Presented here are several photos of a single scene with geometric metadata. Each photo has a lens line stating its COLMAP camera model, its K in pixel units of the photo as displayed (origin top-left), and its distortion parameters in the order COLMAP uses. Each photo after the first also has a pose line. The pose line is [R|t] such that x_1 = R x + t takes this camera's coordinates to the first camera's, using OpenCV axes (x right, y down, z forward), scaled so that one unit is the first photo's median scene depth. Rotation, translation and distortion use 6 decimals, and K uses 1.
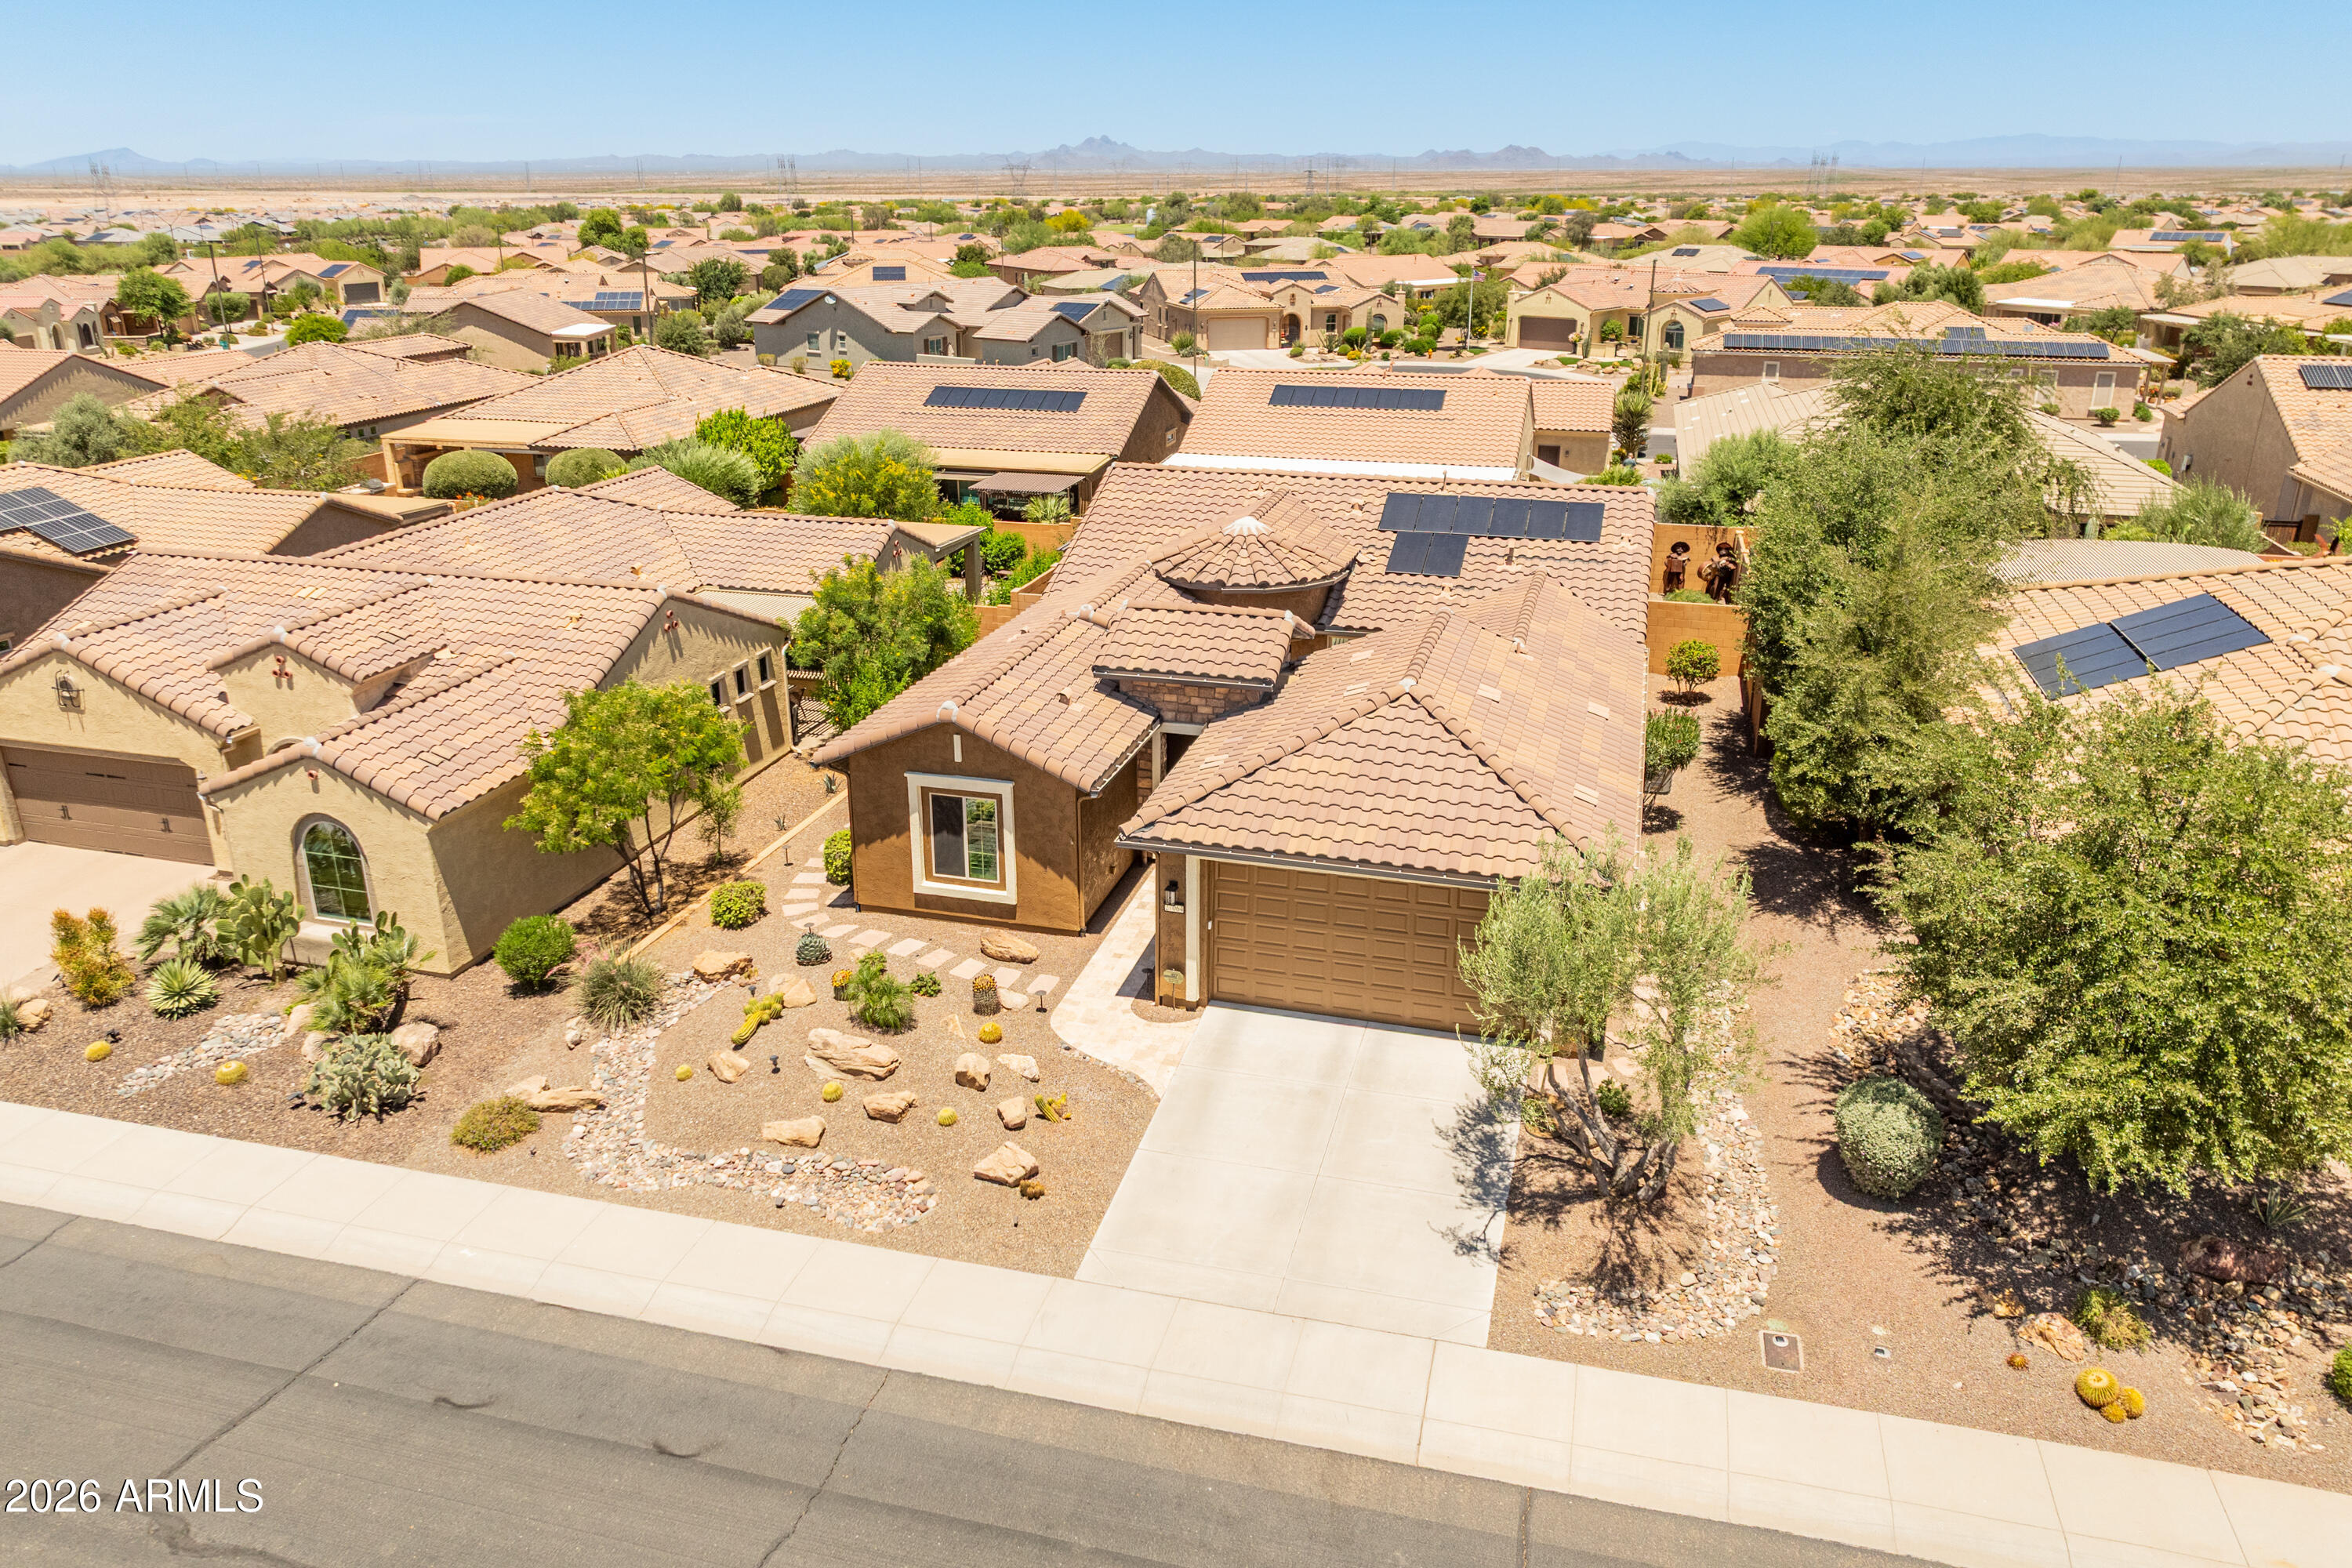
lens RADIAL K [[1646.3, 0, 1166.5], [0, 1646.3, 753.1], [0, 0, 1]] dist [-0.012842, 0.012184]
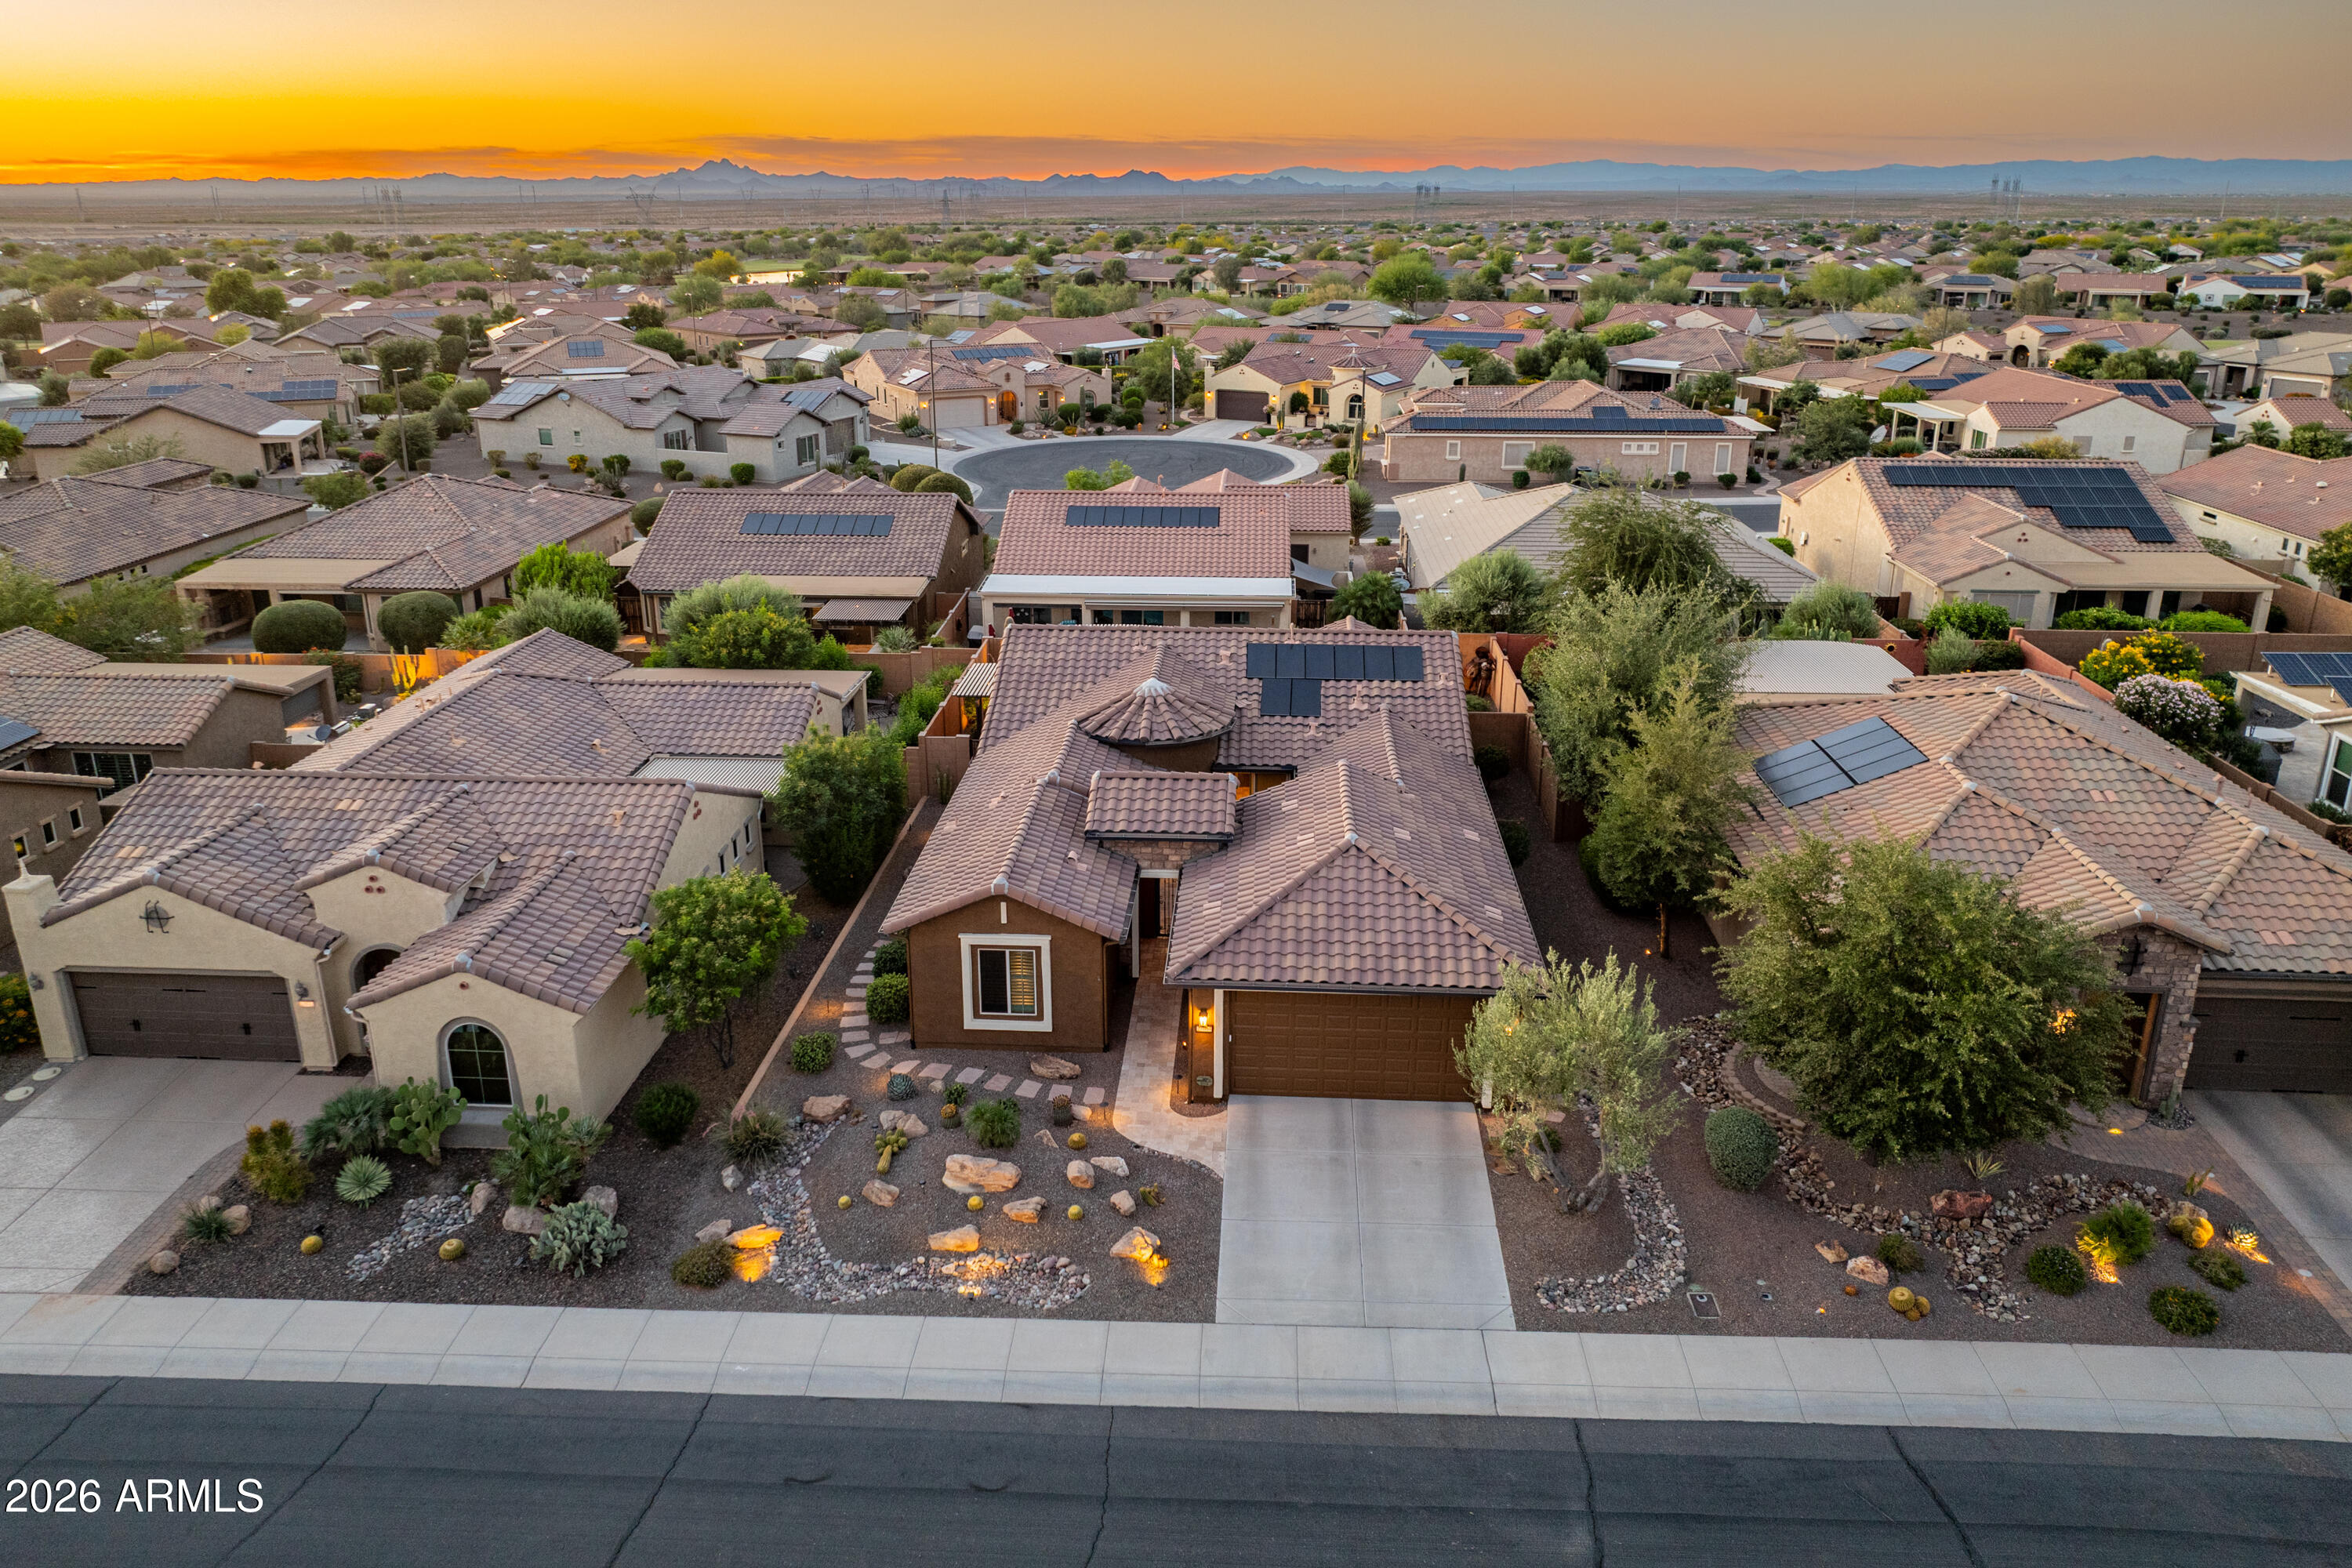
lens RADIAL K [[1646.3, 0, 1168.8], [0, 1646.3, 721.8], [0, 0, 1]] dist [-0.012842, 0.012184]
pose [[0.977124, -0.064721, 0.202585, -0.248219], [0.070917, 0.997206, -0.023470, -0.109695], [-0.200500, 0.037300, 0.978983, -0.256757]]
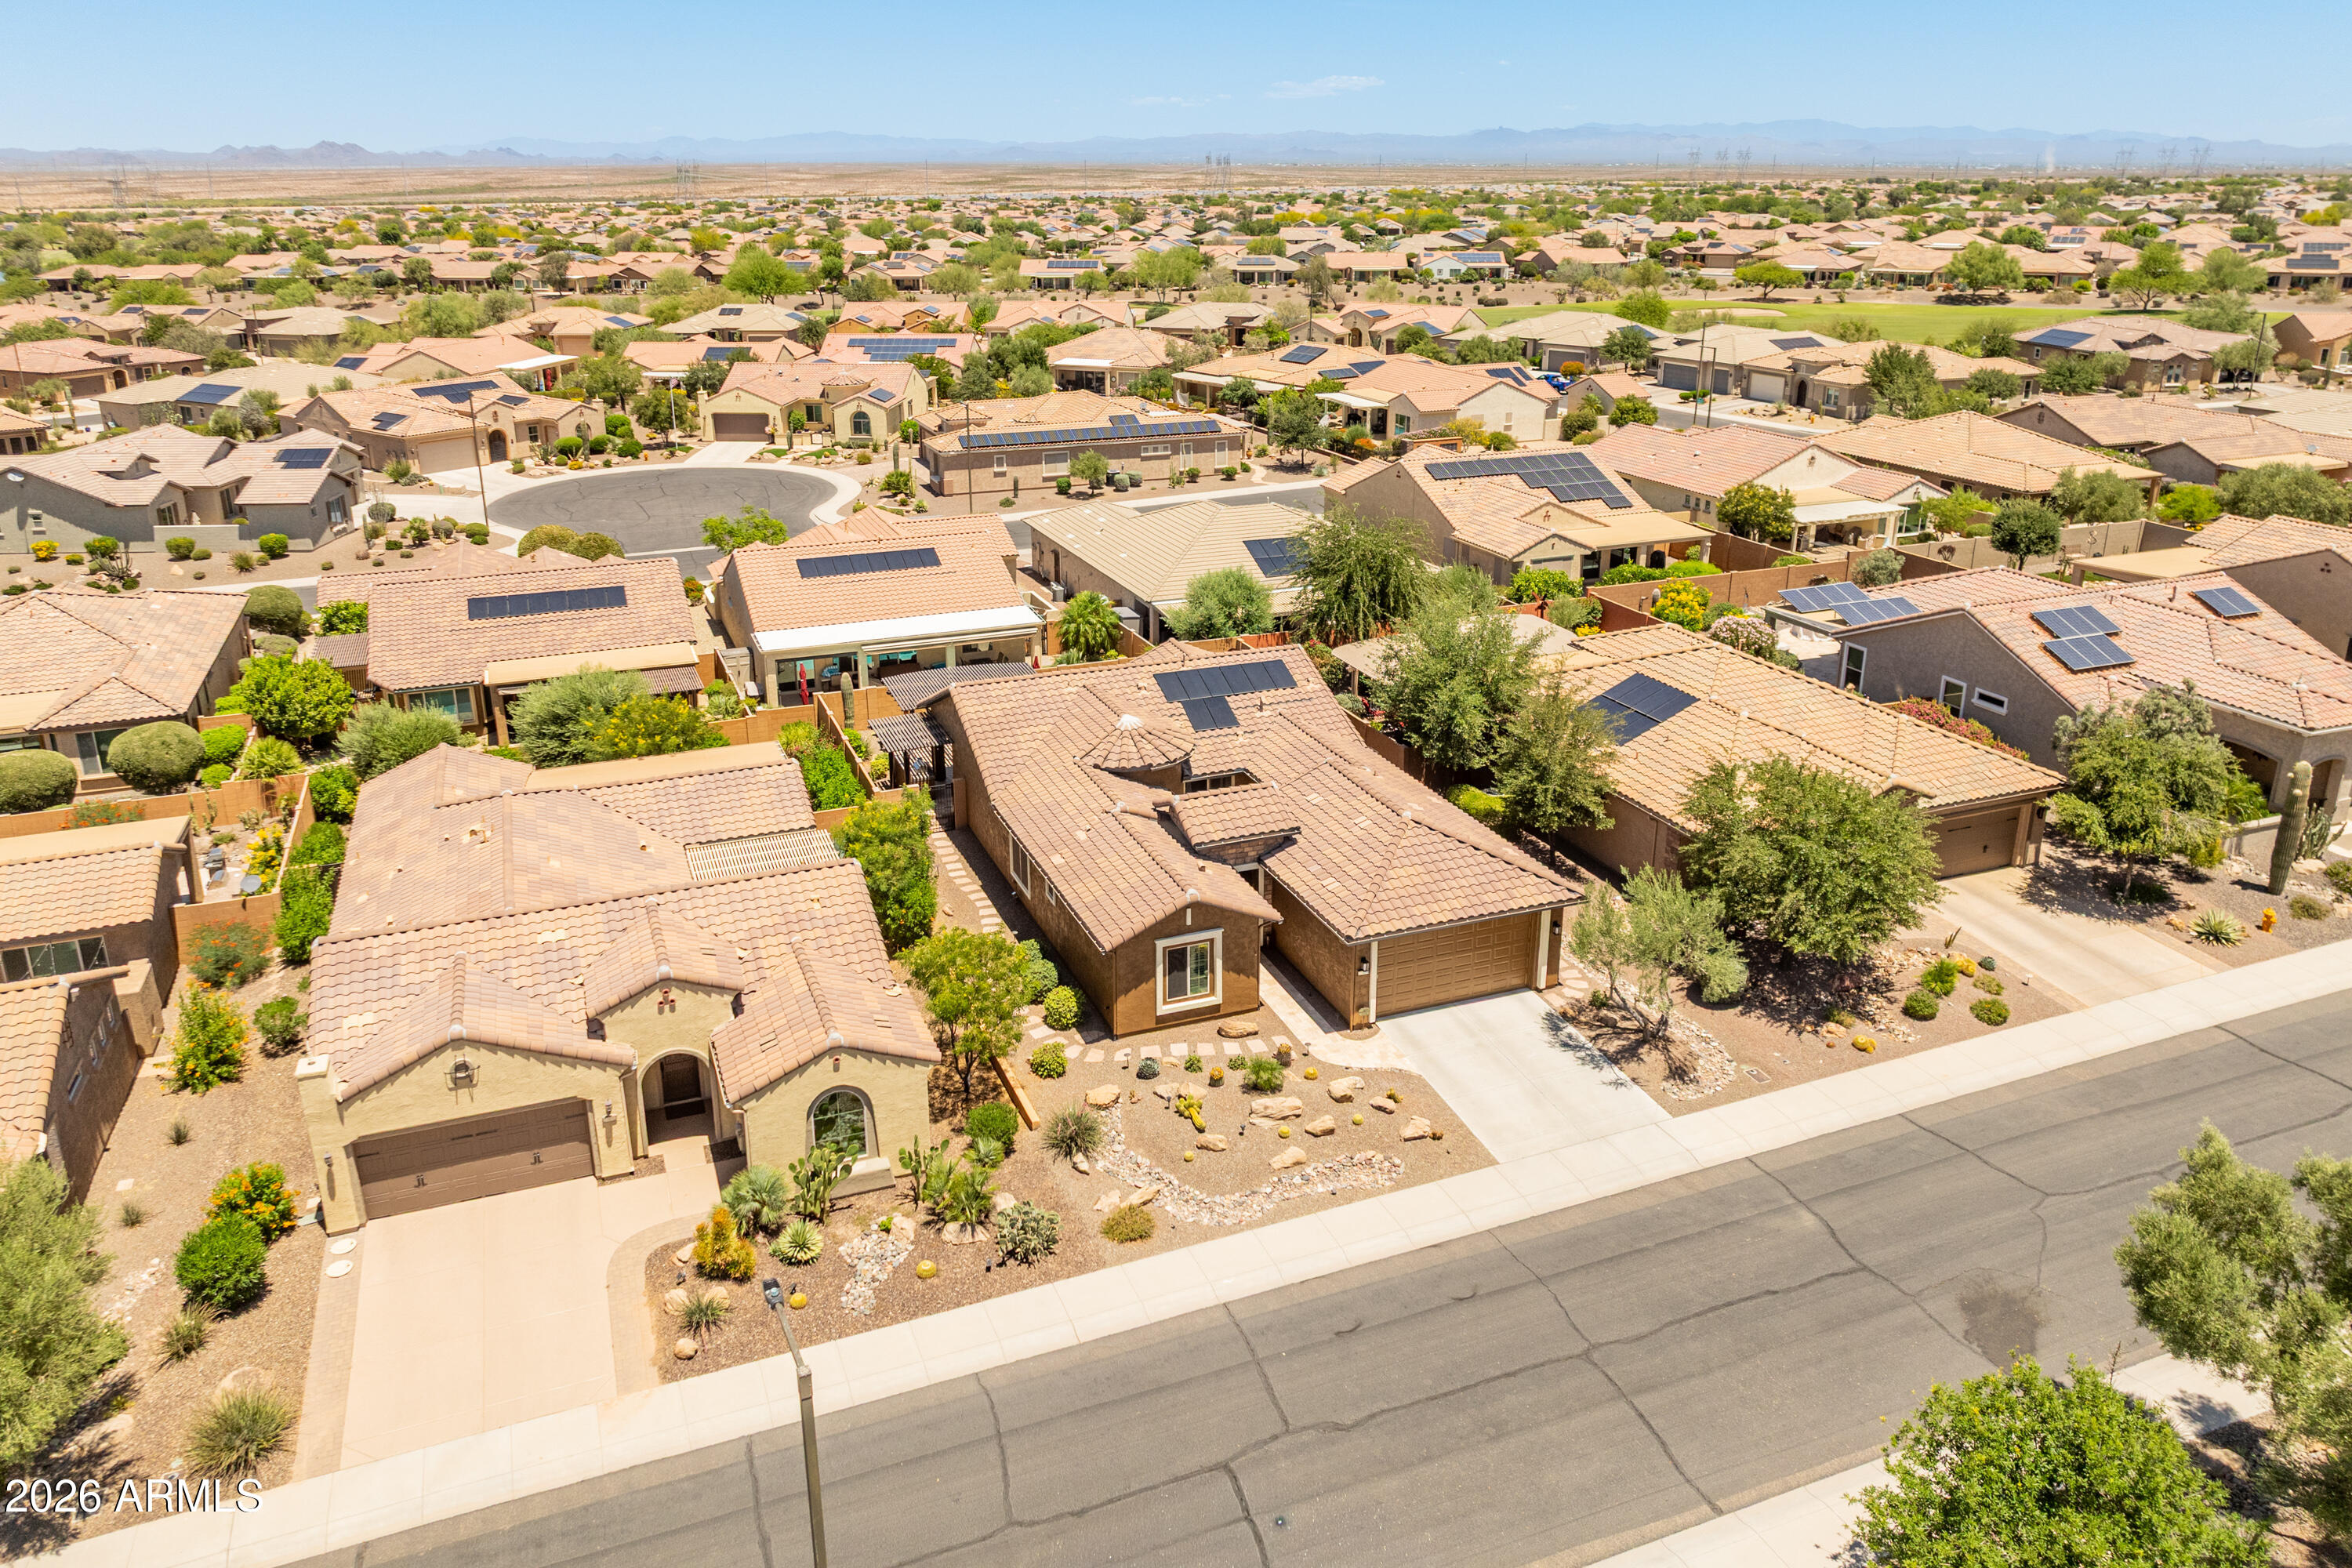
lens RADIAL K [[1646.3, 0, 1167.2], [0, 1646.3, 674.6], [0, 0, 1]] dist [-0.012842, 0.012184]
pose [[0.798017, -0.180200, 0.575063, -1.017048], [0.203929, 0.978699, 0.023688, -0.274645], [-0.567082, 0.098369, 0.817766, -0.314315]]
